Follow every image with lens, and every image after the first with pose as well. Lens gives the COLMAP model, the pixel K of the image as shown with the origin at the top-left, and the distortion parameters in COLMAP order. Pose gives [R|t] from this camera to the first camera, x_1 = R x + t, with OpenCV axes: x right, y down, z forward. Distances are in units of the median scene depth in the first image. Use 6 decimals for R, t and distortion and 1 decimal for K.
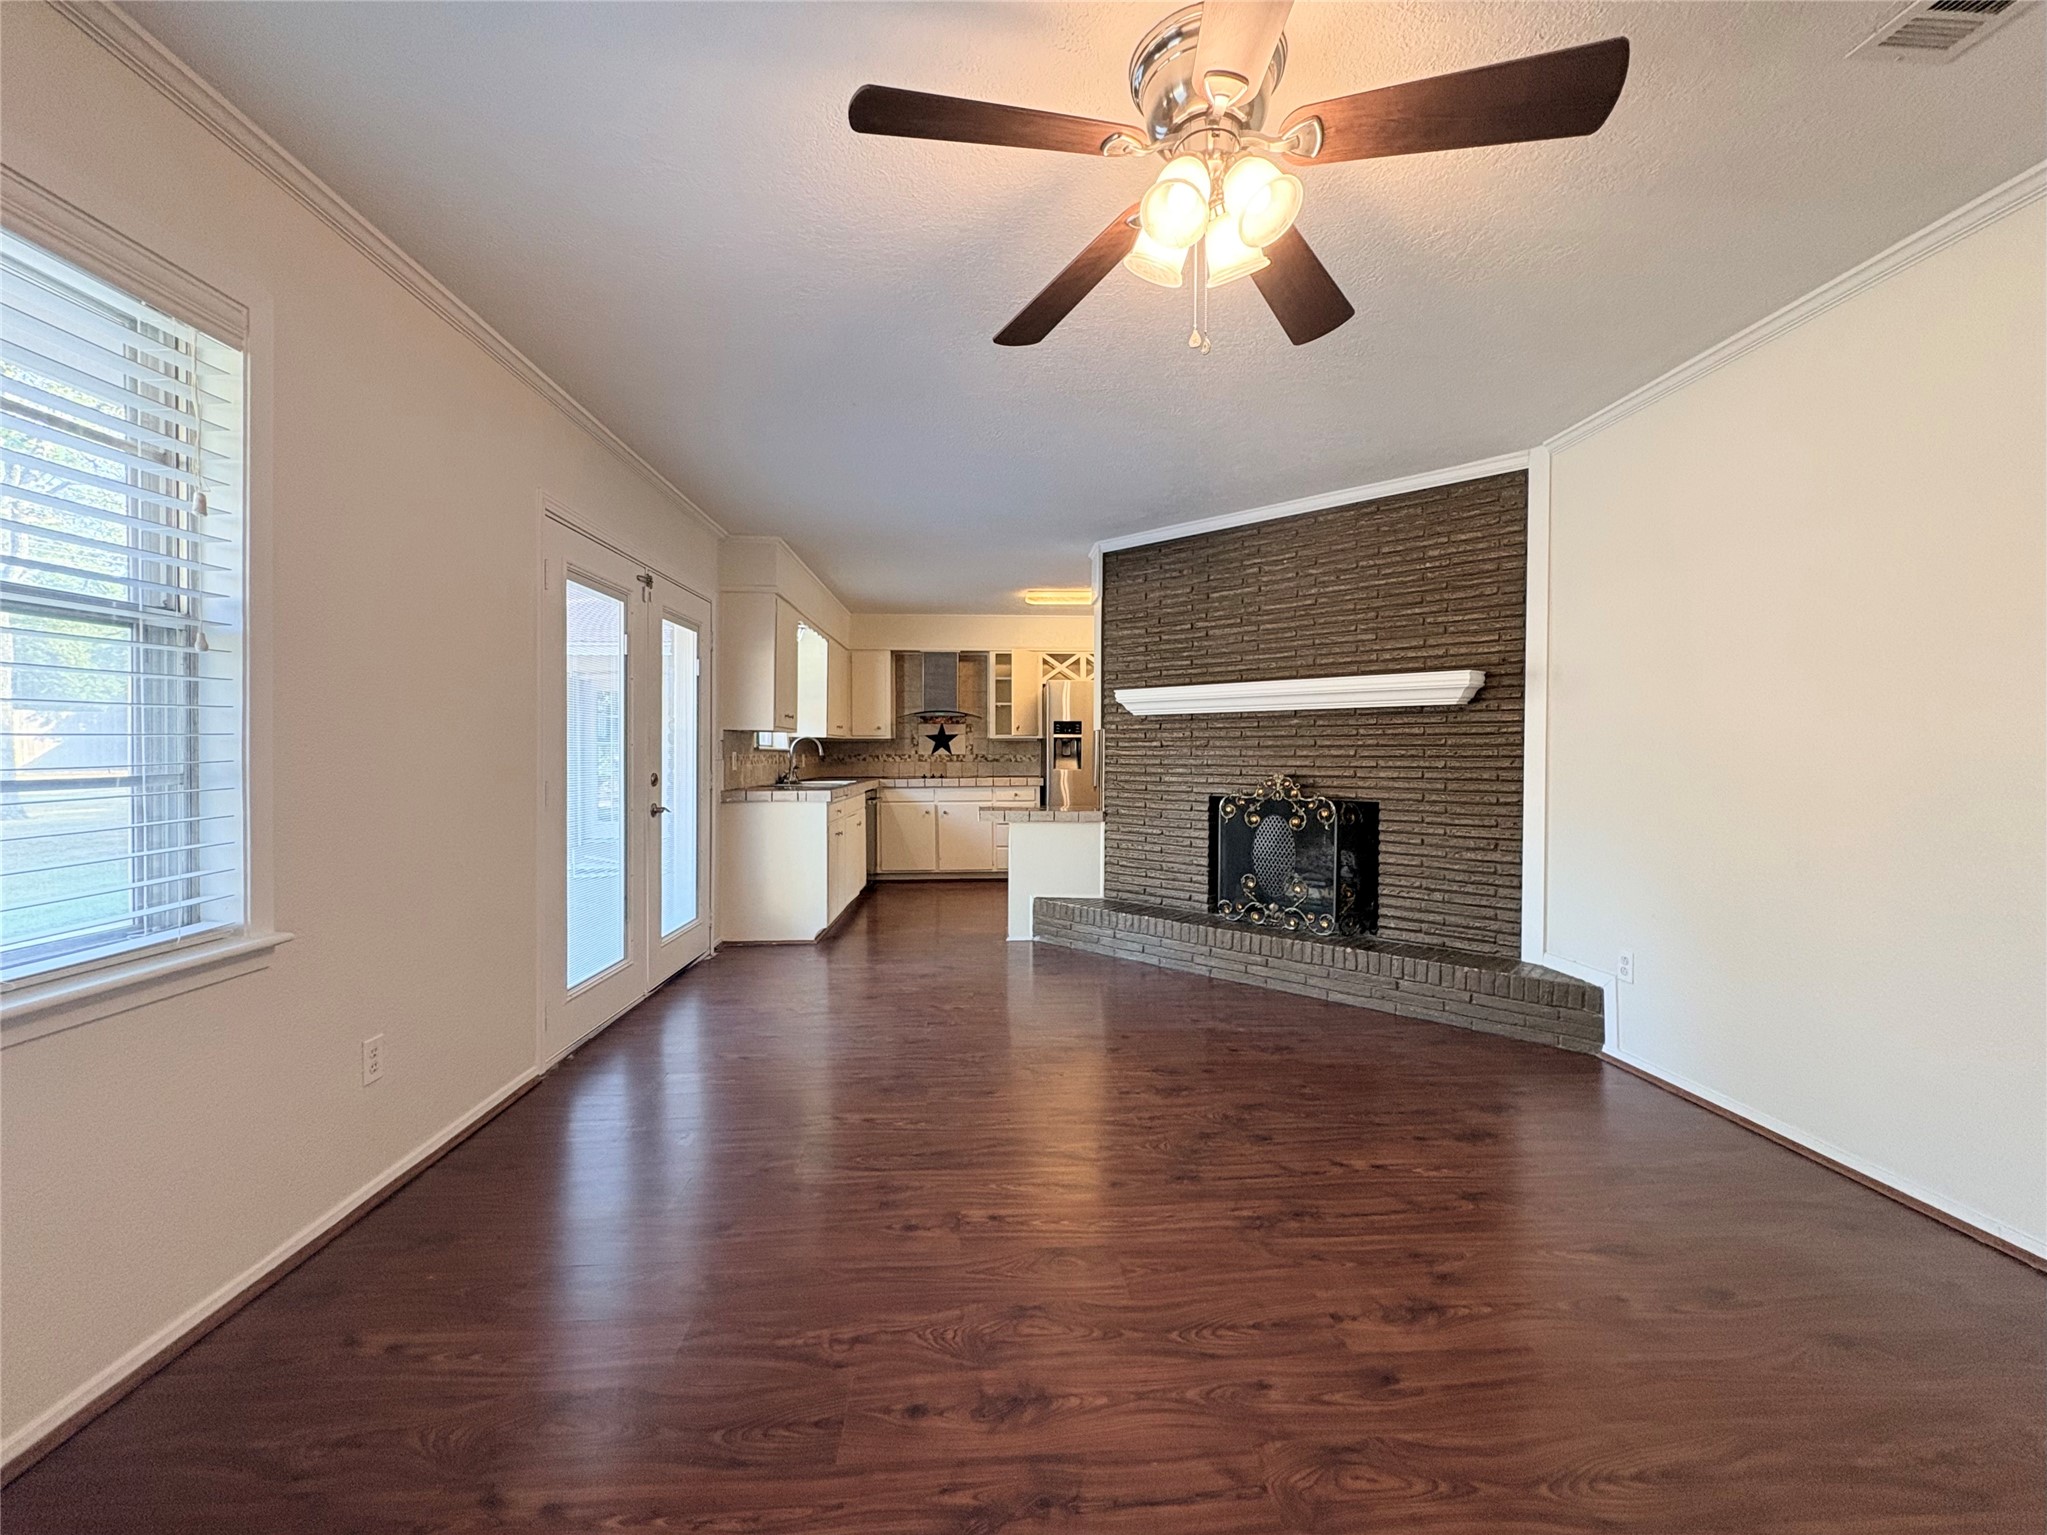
lens RADIAL K [[813.4, 0, 1022.6], [0, 813.4, 758.6], [0, 0, 1]] dist [0.001676, 0.000253]
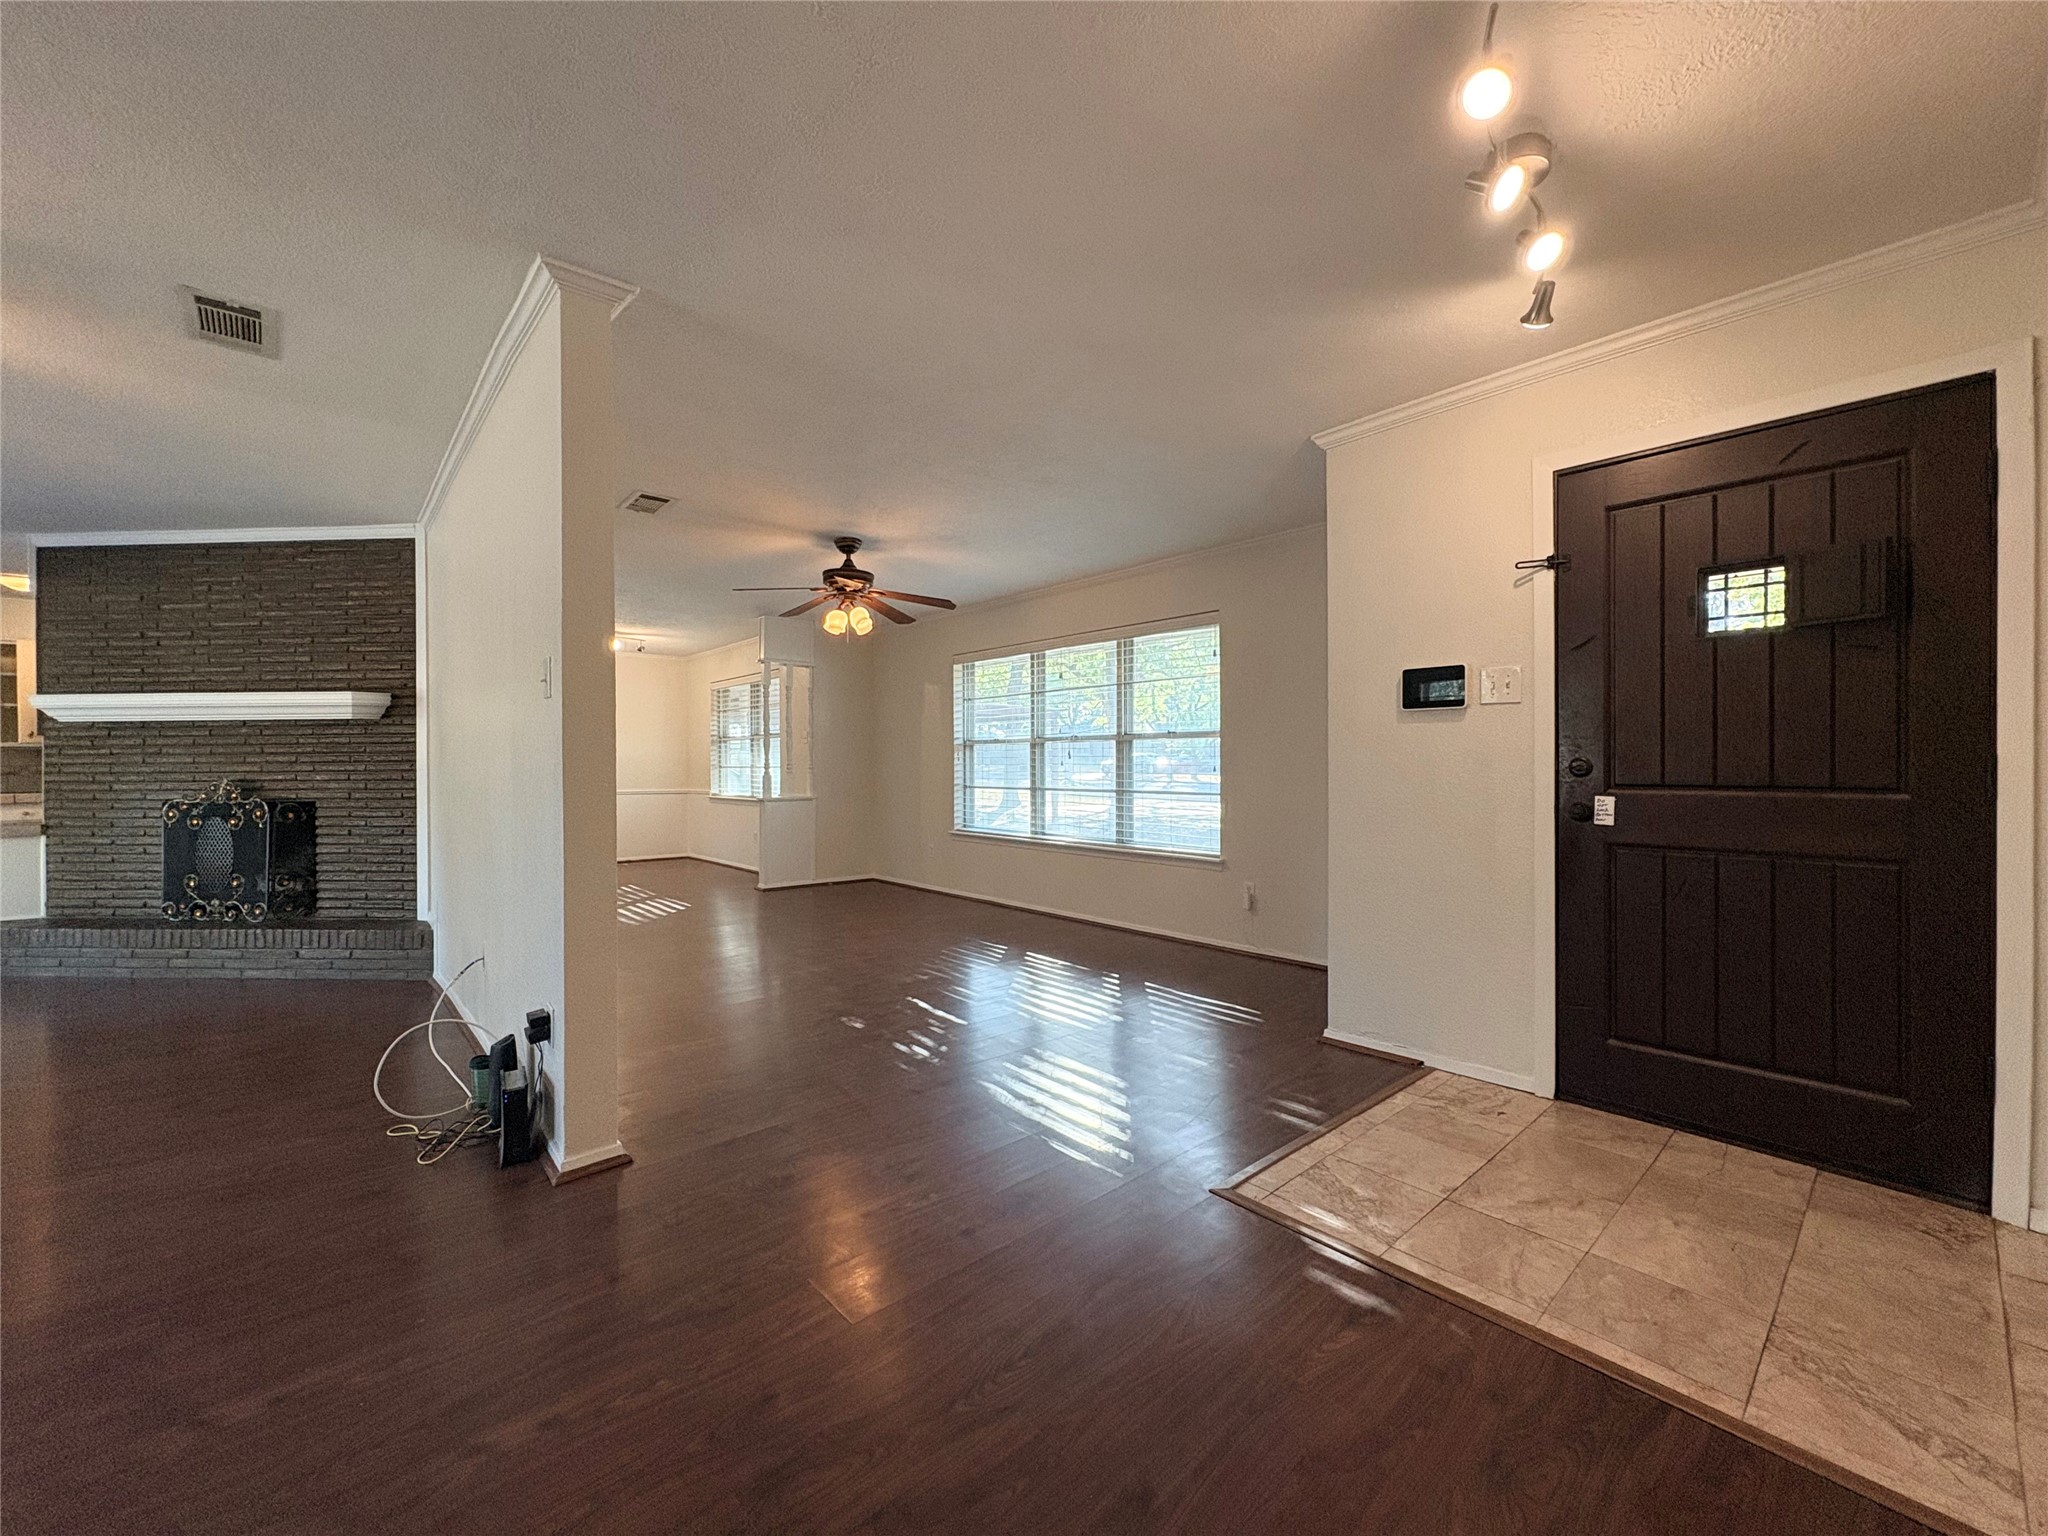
lens RADIAL K [[813.7, 0, 1024.1], [0, 813.7, 761.1], [0, 0, 1]] dist [0.001676, 0.000253]
pose [[0.788328, -0.006864, 0.615216, 0.499080], [0.012235, 0.999915, -0.004521, 0.013178], [-0.615133, 0.011091, 0.788345, -0.522256]]
